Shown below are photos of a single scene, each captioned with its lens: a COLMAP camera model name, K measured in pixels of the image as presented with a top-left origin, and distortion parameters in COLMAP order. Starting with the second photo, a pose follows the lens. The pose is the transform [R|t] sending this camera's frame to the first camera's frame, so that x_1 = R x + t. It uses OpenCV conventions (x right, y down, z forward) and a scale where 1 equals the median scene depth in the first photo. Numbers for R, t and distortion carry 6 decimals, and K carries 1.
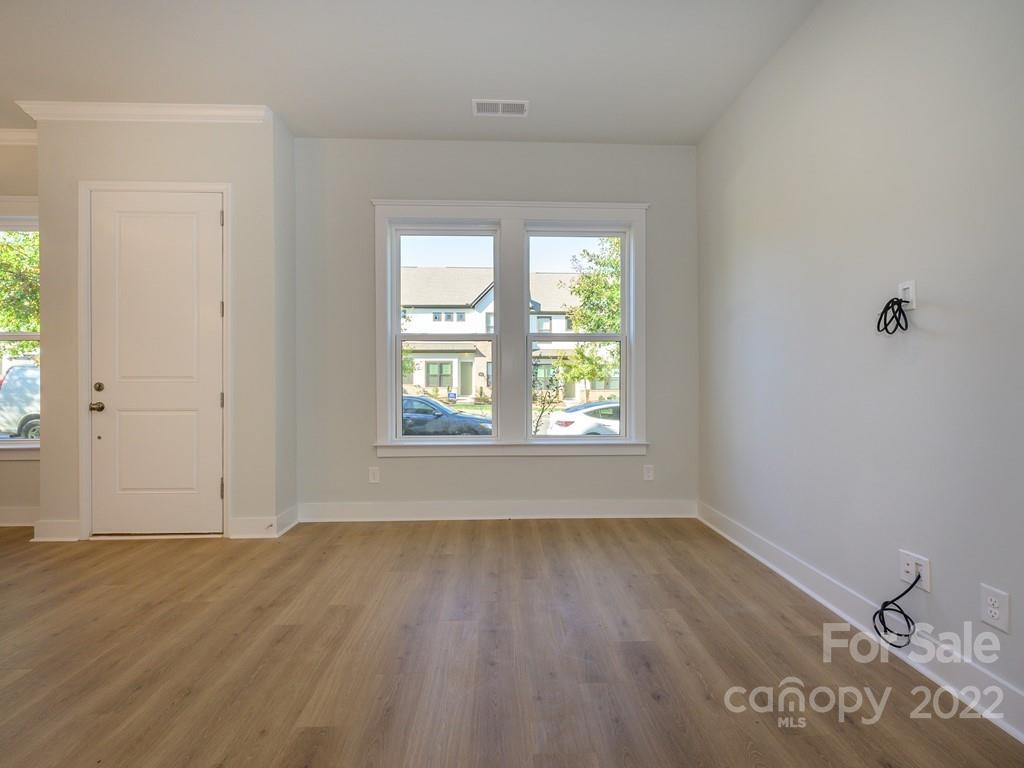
lens RADIAL K [[457.3, 0, 514.4], [0, 457.3, 380.6], [0, 0, 1]] dist [0.000574, -0.000310]
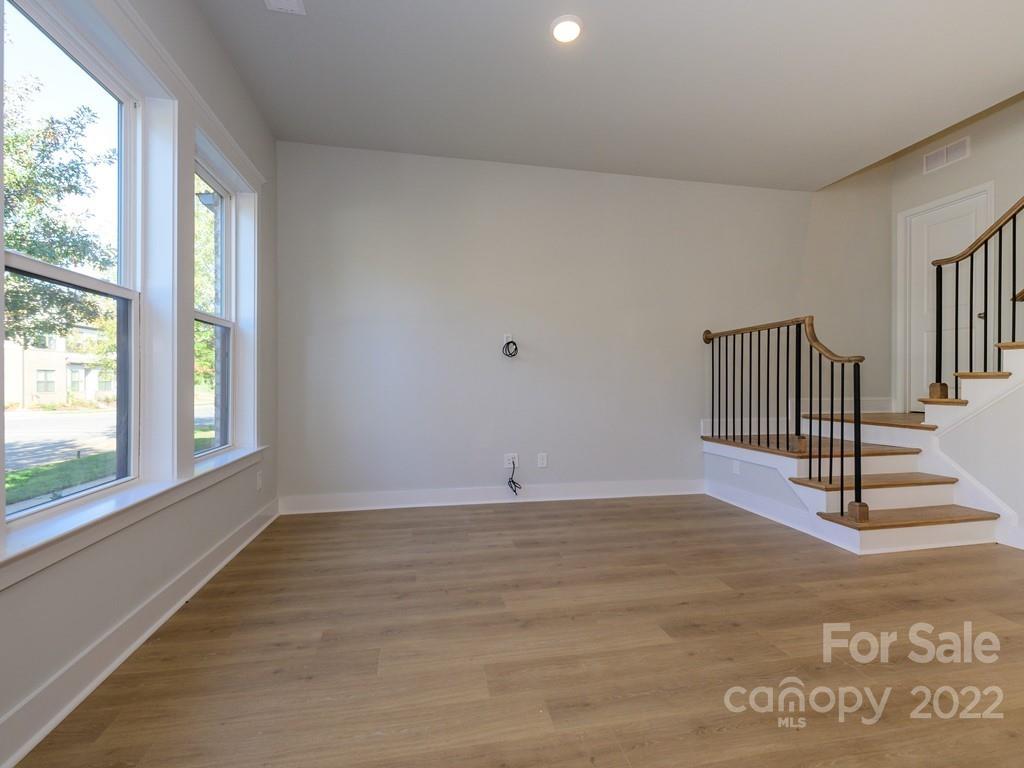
lens RADIAL K [[457.3, 0, 510.6], [0, 457.3, 382.8], [0, 0, 1]] dist [0.000574, -0.000310]
pose [[-0.155234, -0.001763, 0.987876, -0.680728], [-0.000433, 0.999998, 0.001716, 0.009027], [-0.987878, -0.000161, -0.155235, 0.669861]]
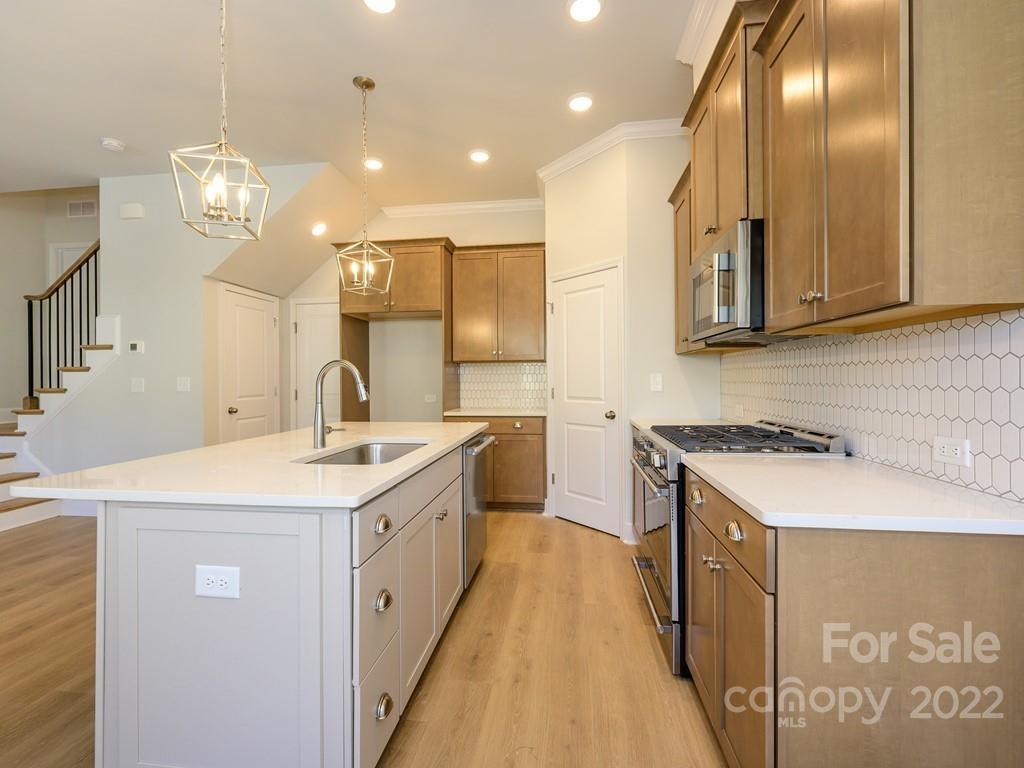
lens RADIAL K [[457.3, 0, 509.3], [0, 457.3, 379.2], [0, 0, 1]] dist [0.000574, -0.000310]
pose [[-0.985951, 0.006396, 0.166910, -1.273800], [0.006574, 0.999978, 0.000518, -0.026165], [-0.166903, 0.001608, -0.985972, 0.581778]]
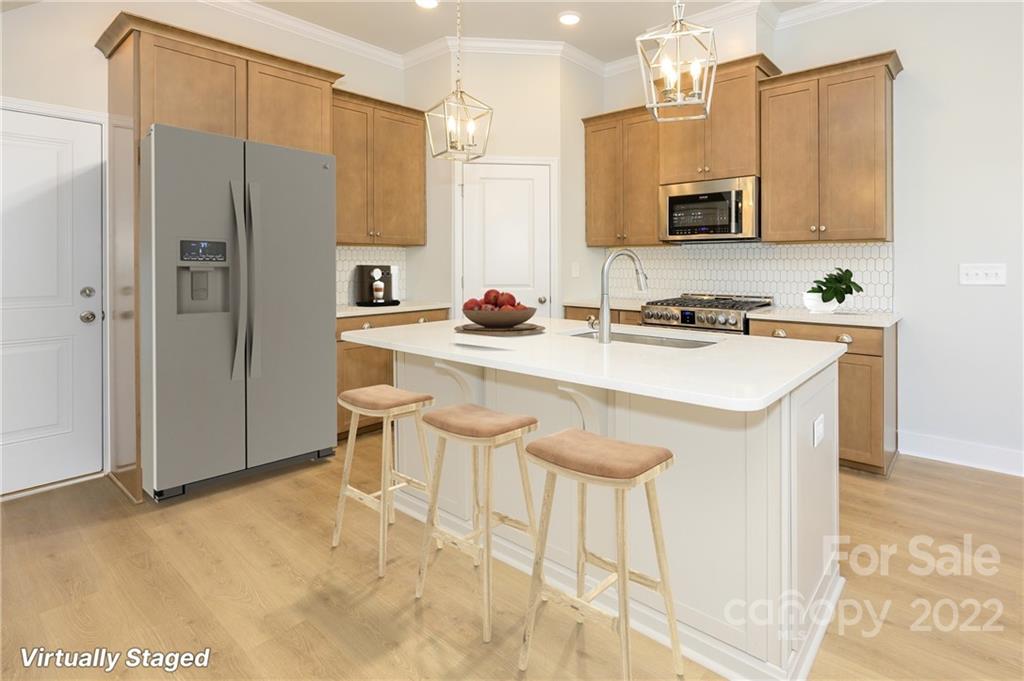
lens RADIAL K [[512.4, 0, 577.6], [0, 512.4, 263.4], [0, 0, 1]] dist [-0.004118, -0.000147]
pose [[-0.642569, 0.002614, -0.766223, -0.487126], [0.002569, 0.999996, 0.001257, -0.033733], [0.766223, -0.001161, -0.642573, 0.415625]]
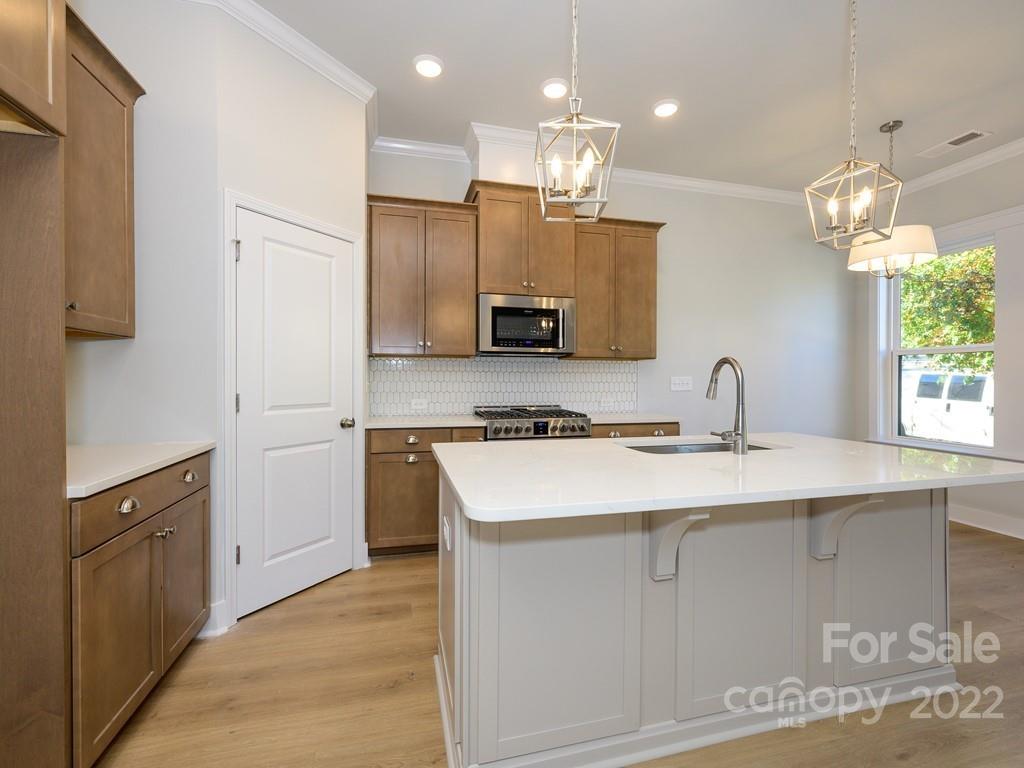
lens RADIAL K [[457.3, 0, 517.4], [0, 457.3, 381.7], [0, 0, 1]] dist [0.000574, -0.000310]
pose [[0.222326, 0.013281, -0.974882, -0.514983], [-0.005946, 0.999907, 0.012266, -0.030578], [0.974954, 0.003069, 0.222384, -0.282029]]
